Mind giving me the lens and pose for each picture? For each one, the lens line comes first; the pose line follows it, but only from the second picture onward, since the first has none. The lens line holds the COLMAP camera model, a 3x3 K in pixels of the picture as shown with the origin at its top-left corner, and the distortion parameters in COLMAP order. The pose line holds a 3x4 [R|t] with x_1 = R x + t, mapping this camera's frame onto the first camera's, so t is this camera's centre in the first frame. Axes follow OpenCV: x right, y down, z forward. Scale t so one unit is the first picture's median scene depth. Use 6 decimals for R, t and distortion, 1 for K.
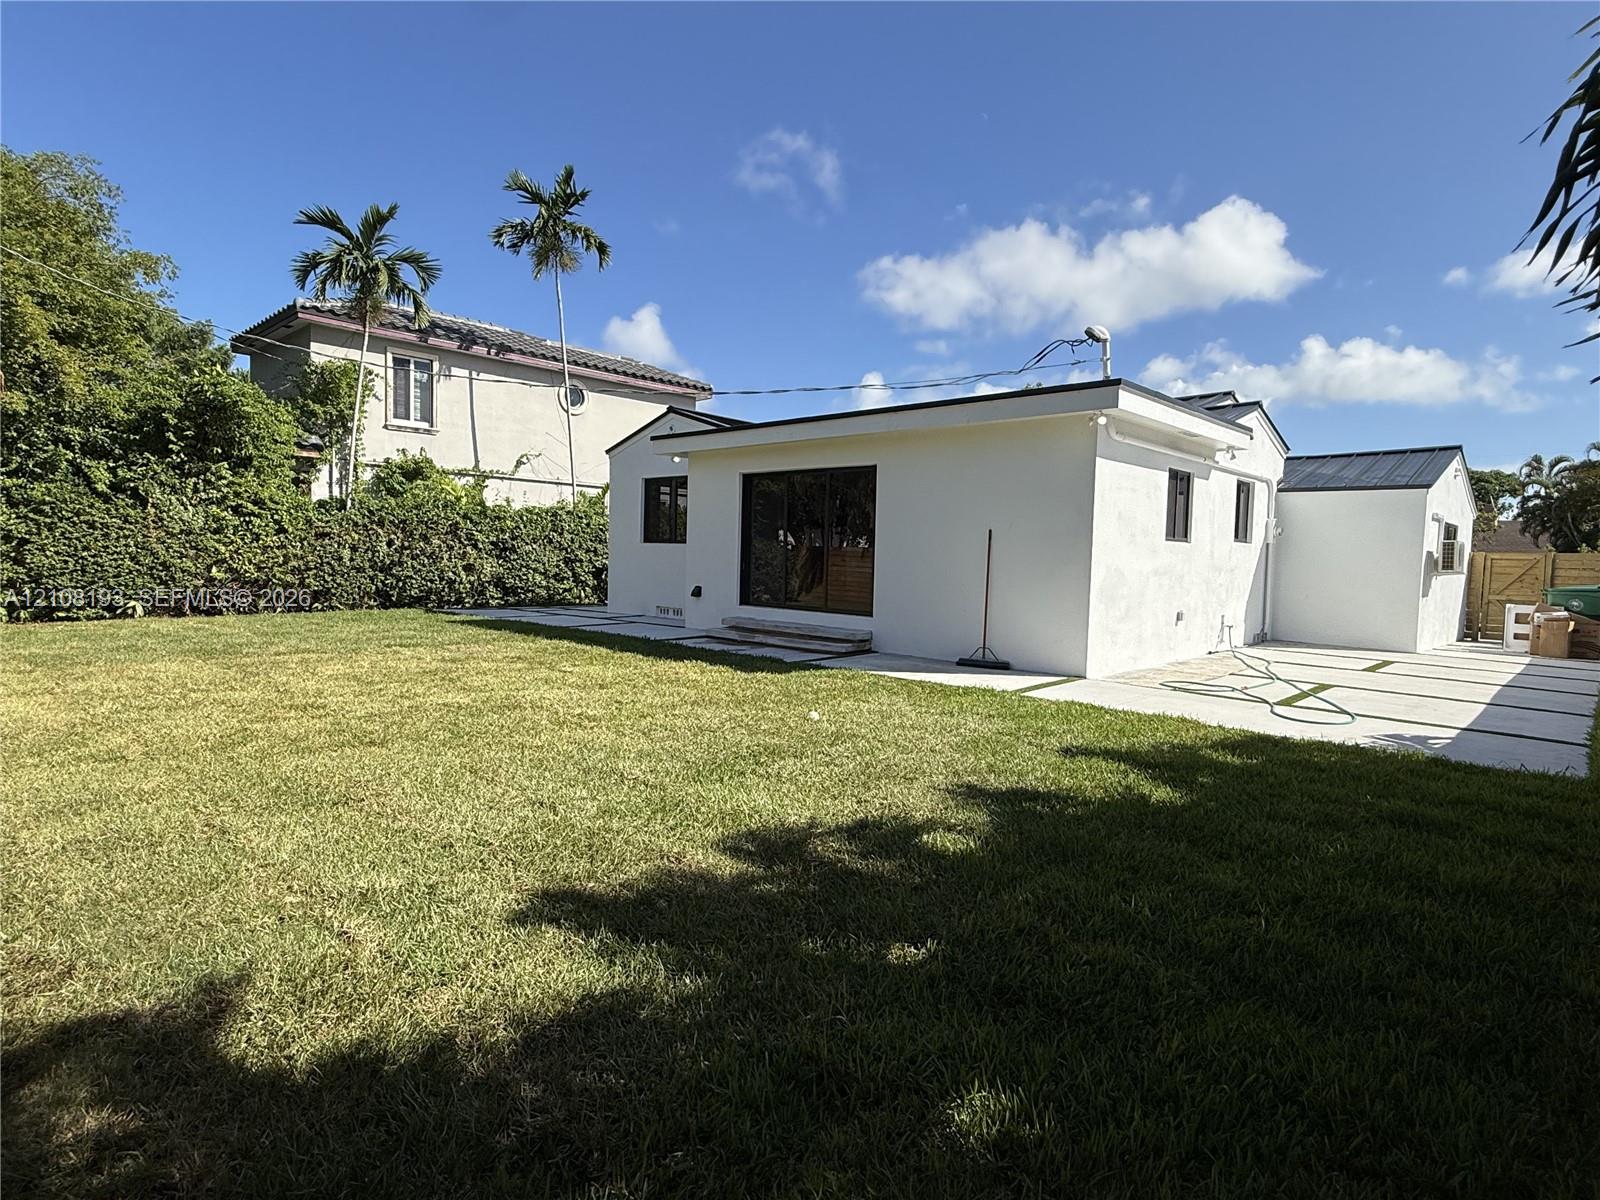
lens RADIAL K [[848.7, 0, 800.8], [0, 848.7, 600.5], [0, 0, 1]] dist [0.002085, -0.000075]
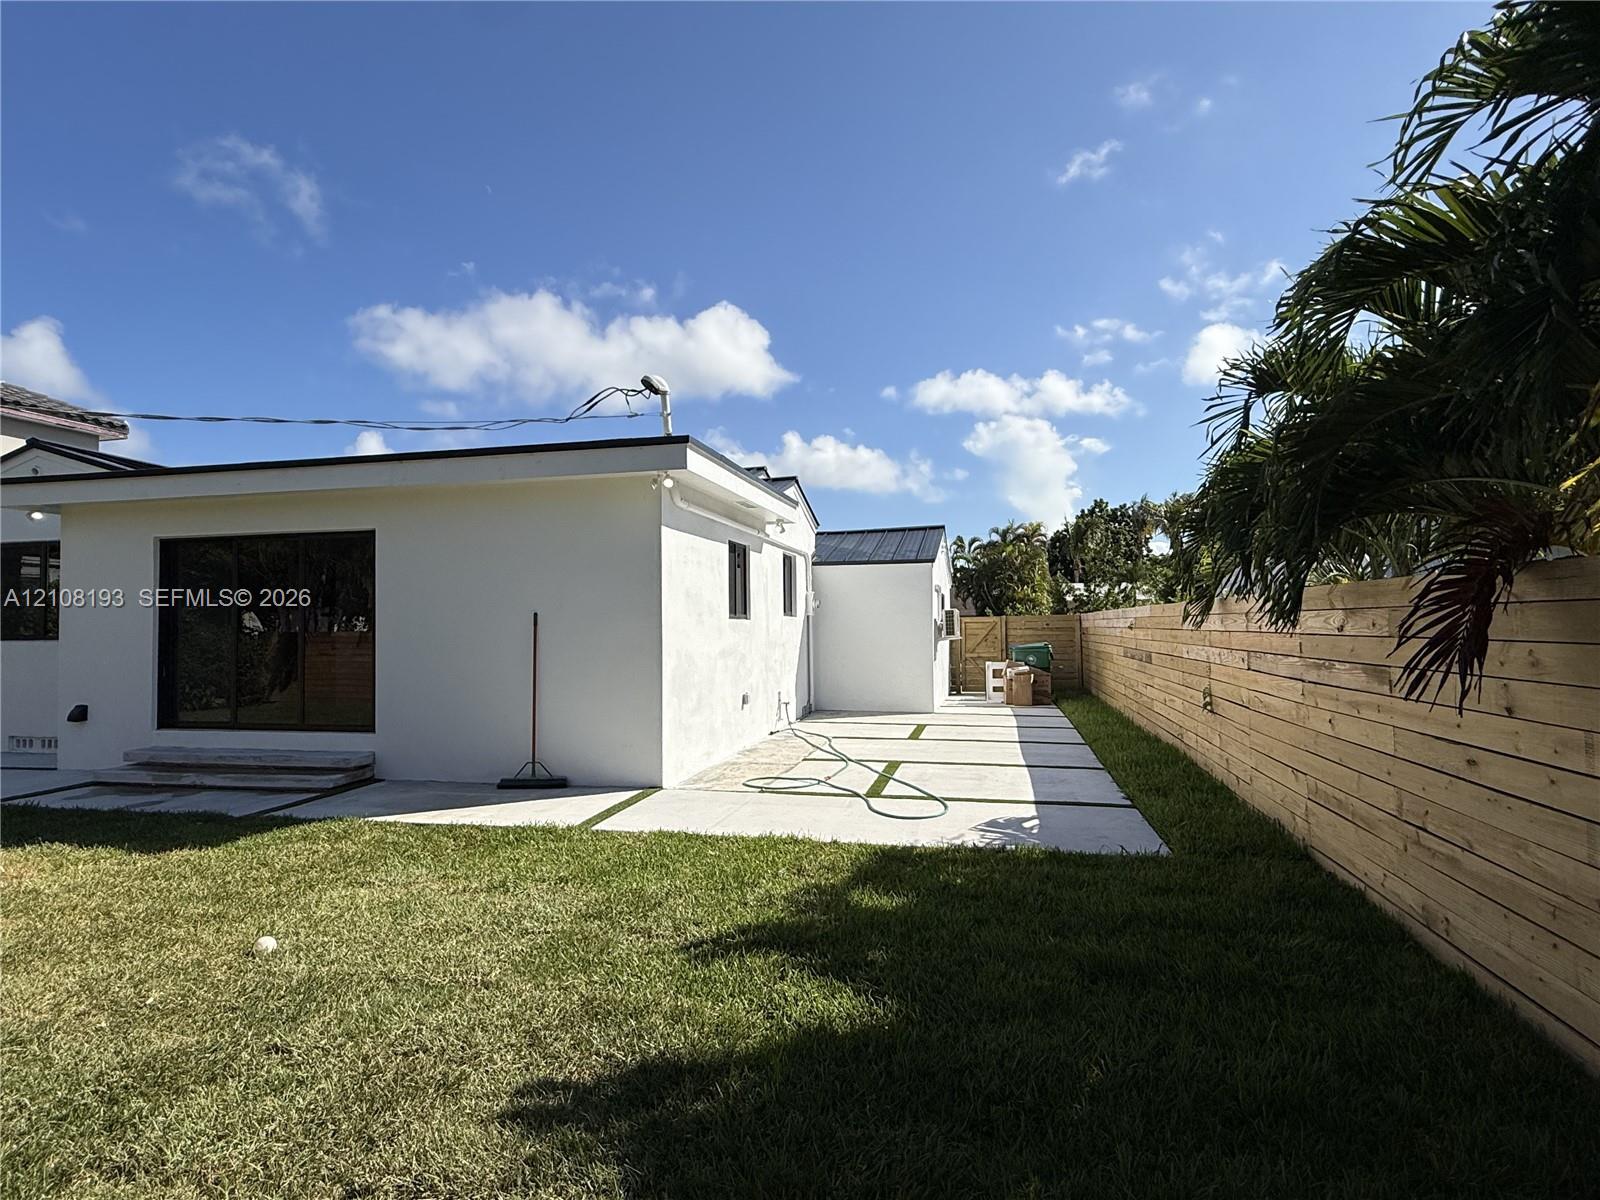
lens RADIAL K [[848.7, 0, 802.1], [0, 848.7, 596.2], [0, 0, 1]] dist [0.002085, -0.000075]
pose [[0.852127, -0.017793, 0.523032, 0.012915], [0.063672, 0.995522, -0.069868, -0.018380], [-0.519446, 0.092839, 0.849445, 0.128263]]
